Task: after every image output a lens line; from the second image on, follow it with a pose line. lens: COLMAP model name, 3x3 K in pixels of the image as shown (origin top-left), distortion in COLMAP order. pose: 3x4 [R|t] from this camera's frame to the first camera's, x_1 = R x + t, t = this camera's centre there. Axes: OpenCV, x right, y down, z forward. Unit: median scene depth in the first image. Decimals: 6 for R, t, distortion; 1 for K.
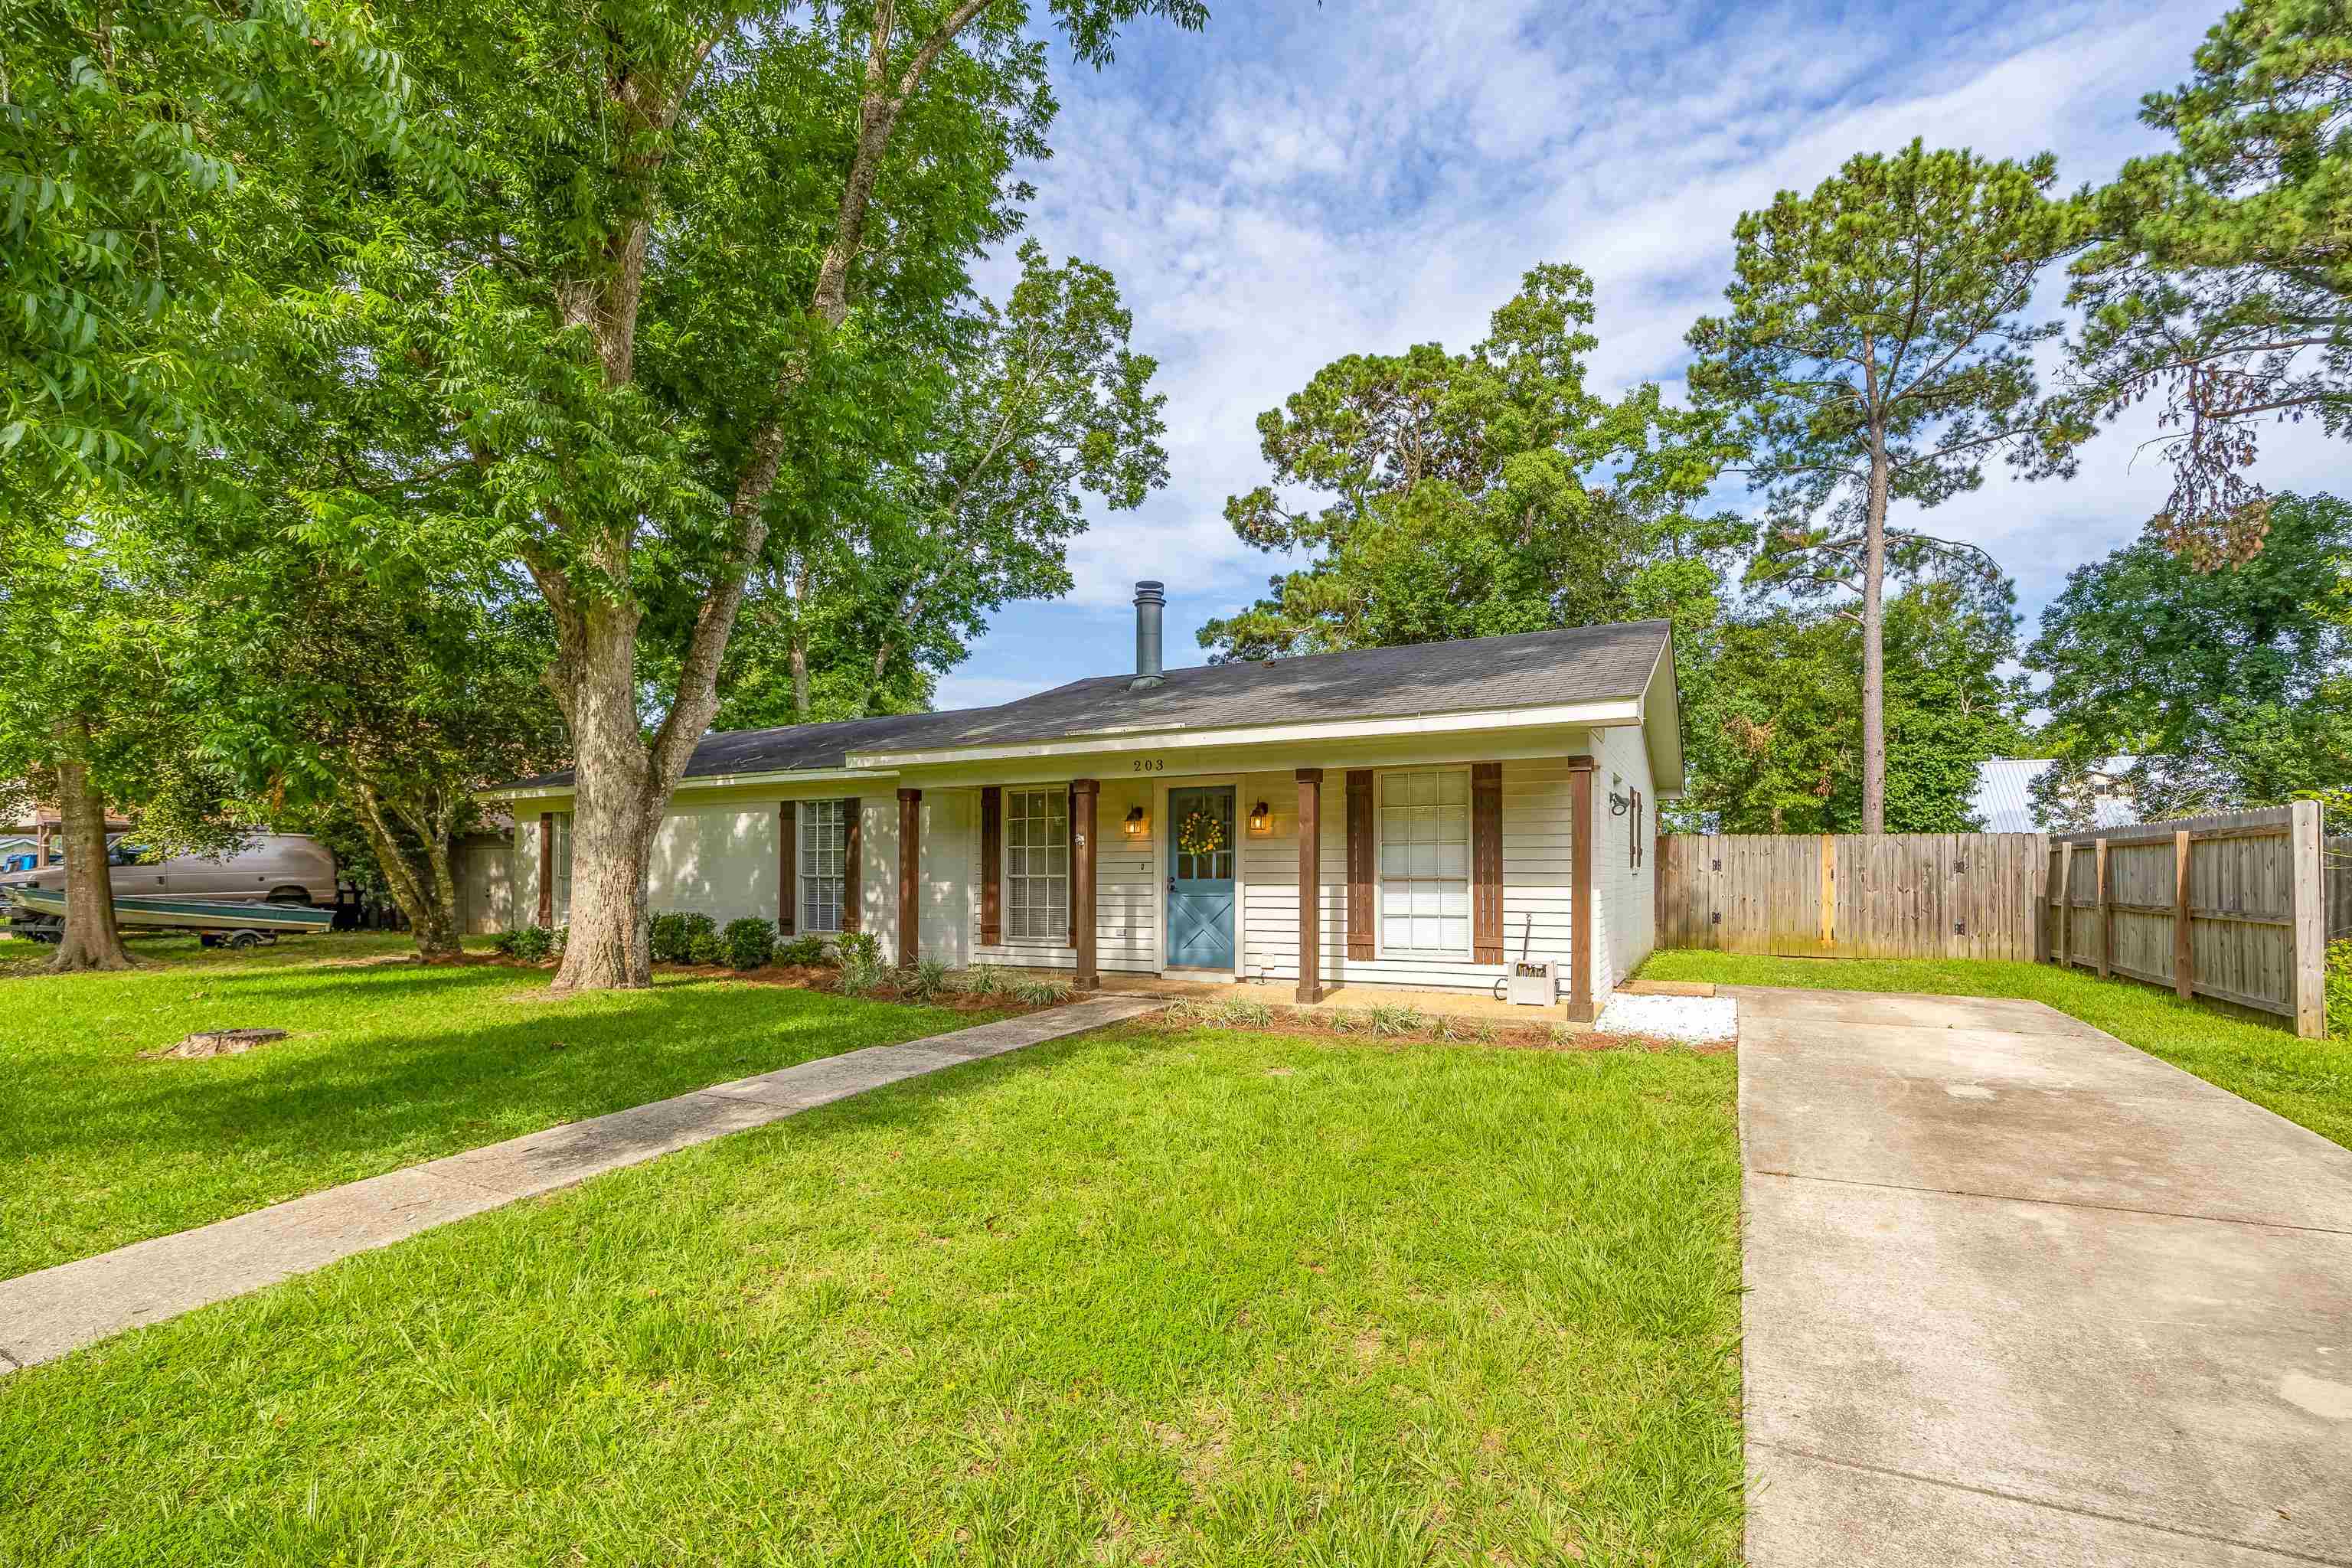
lens RADIAL K [[1053.2, 0, 1091.9], [0, 1053.2, 872.5], [0, 0, 1]] dist [-0.027275, 0.001871]
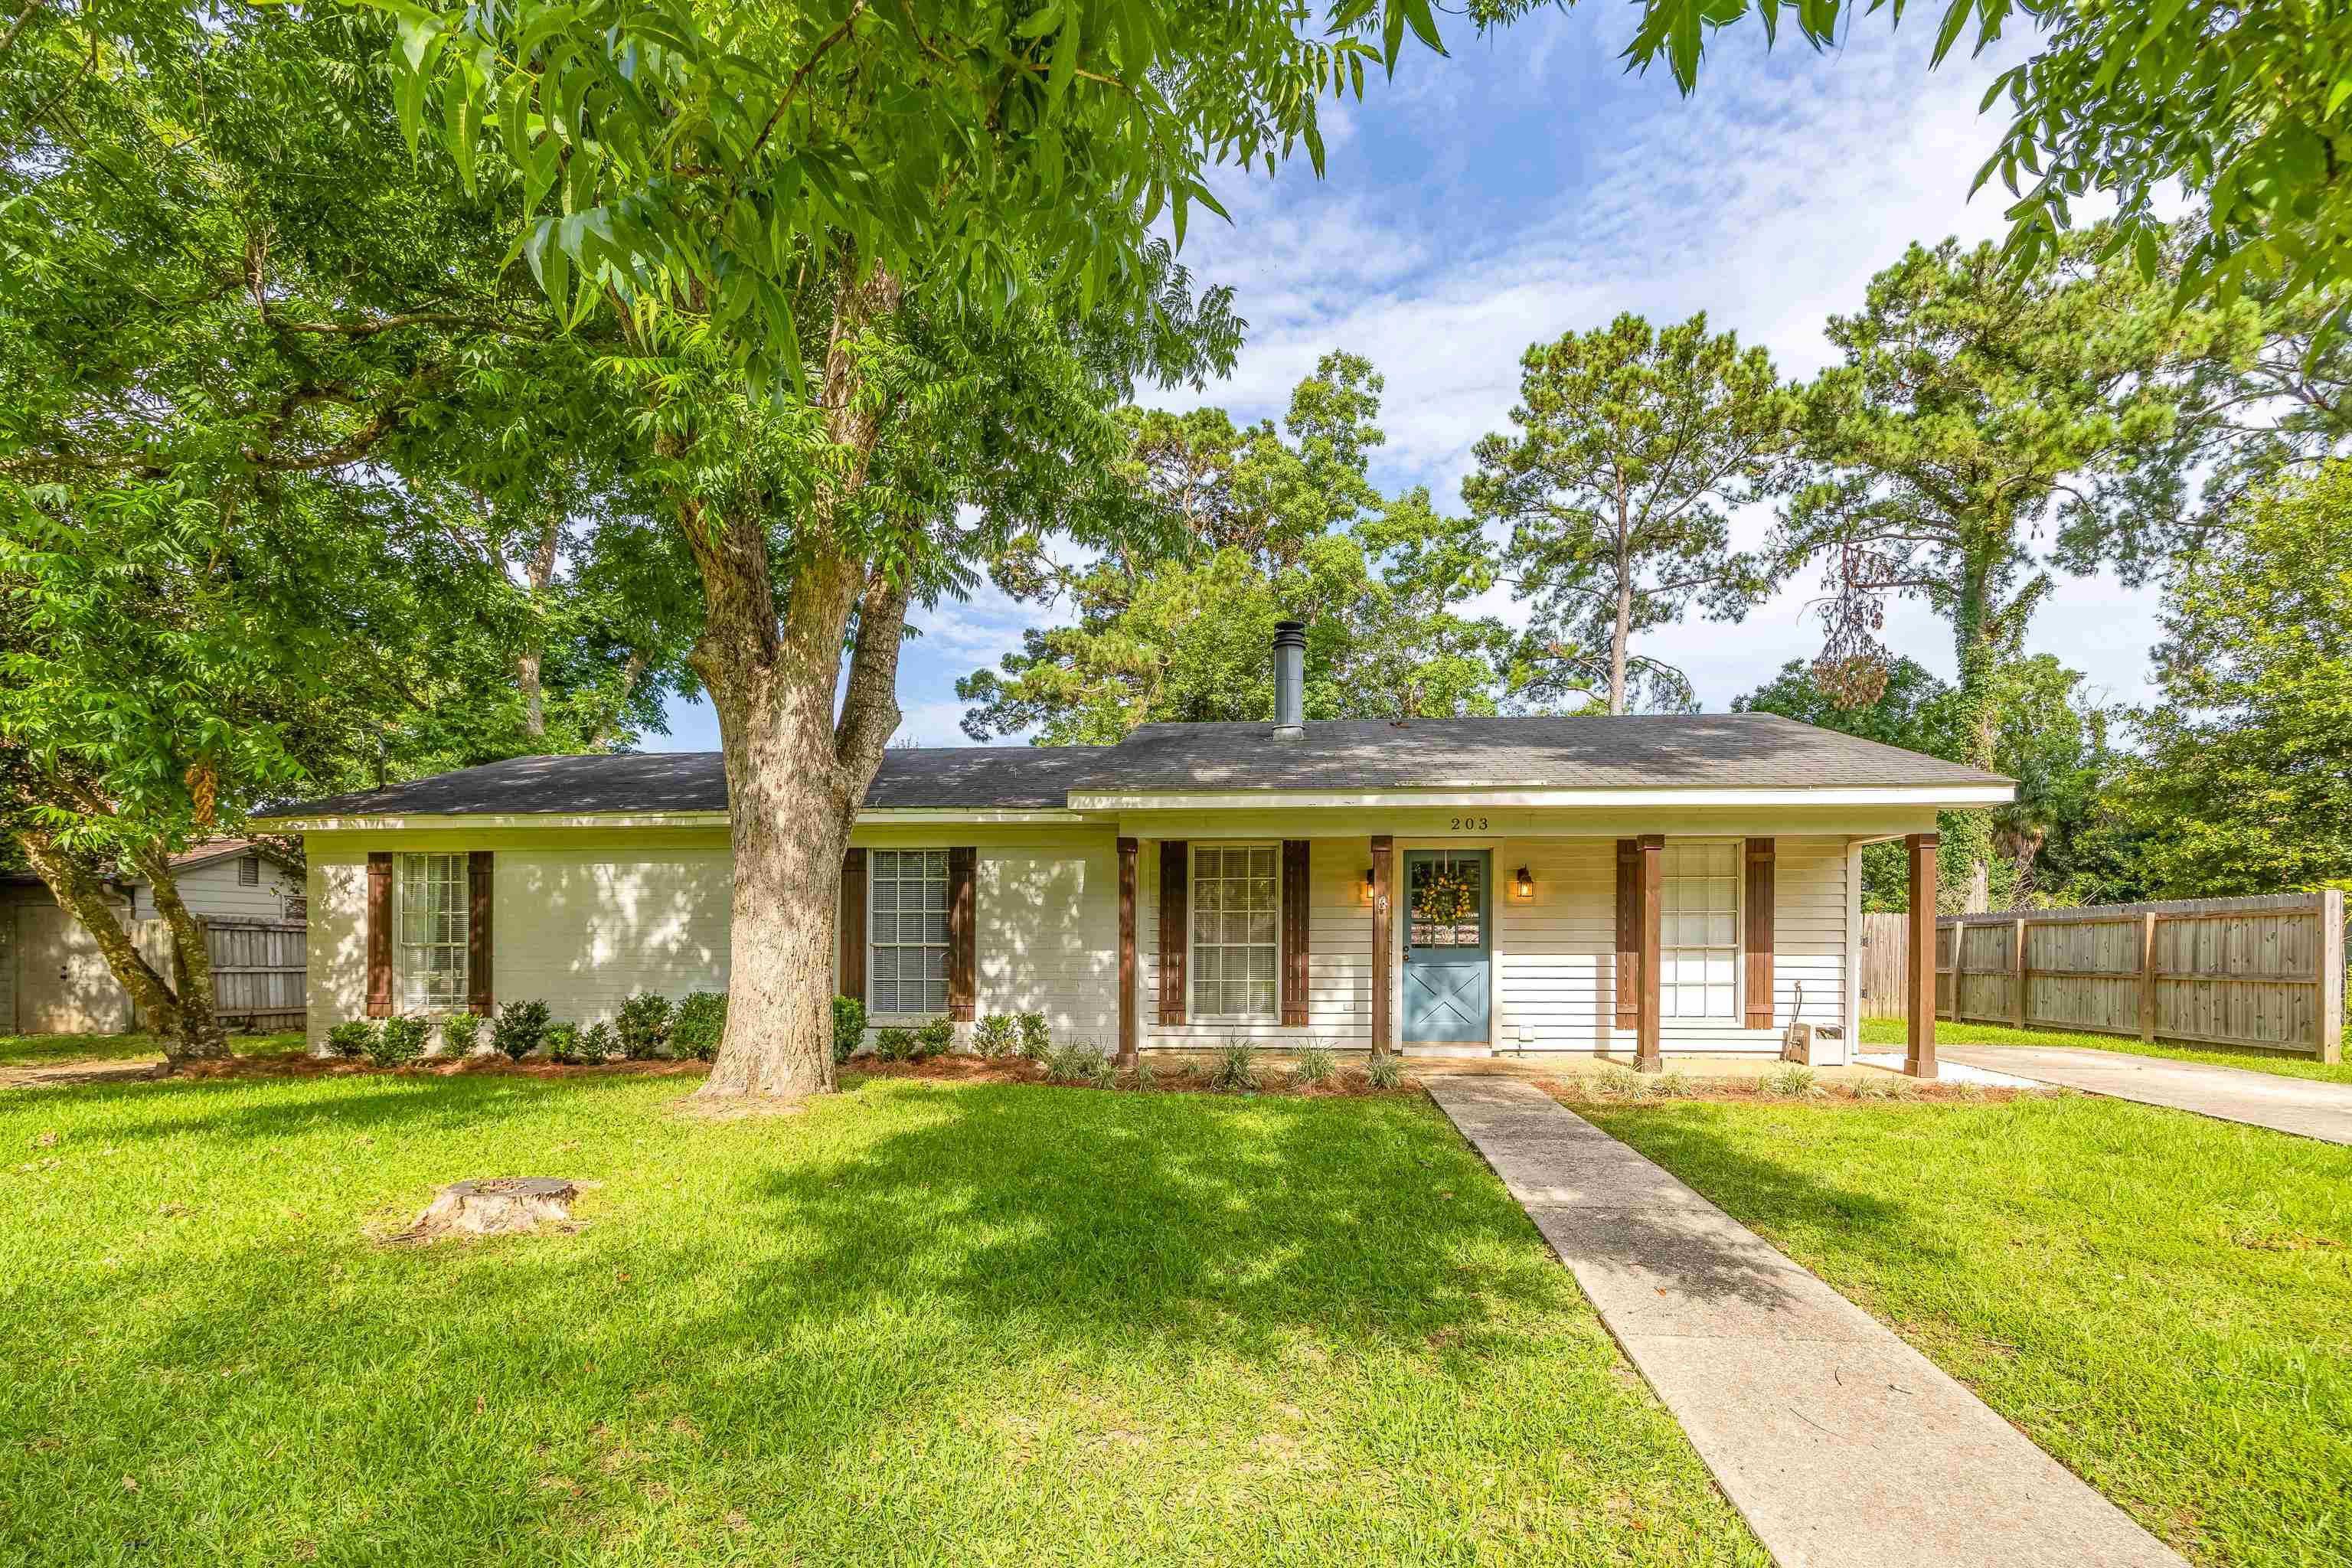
lens RADIAL K [[1125.0, 0, 1154.5], [0, 1125.0, 963.6], [0, 0, 1]] dist [-0.018990, 0.001631]
pose [[0.914780, -0.001075, 0.403950, -0.559580], [-0.003962, 0.999924, 0.011632, 0.010229], [-0.403932, -0.012241, 0.914707, 0.194097]]
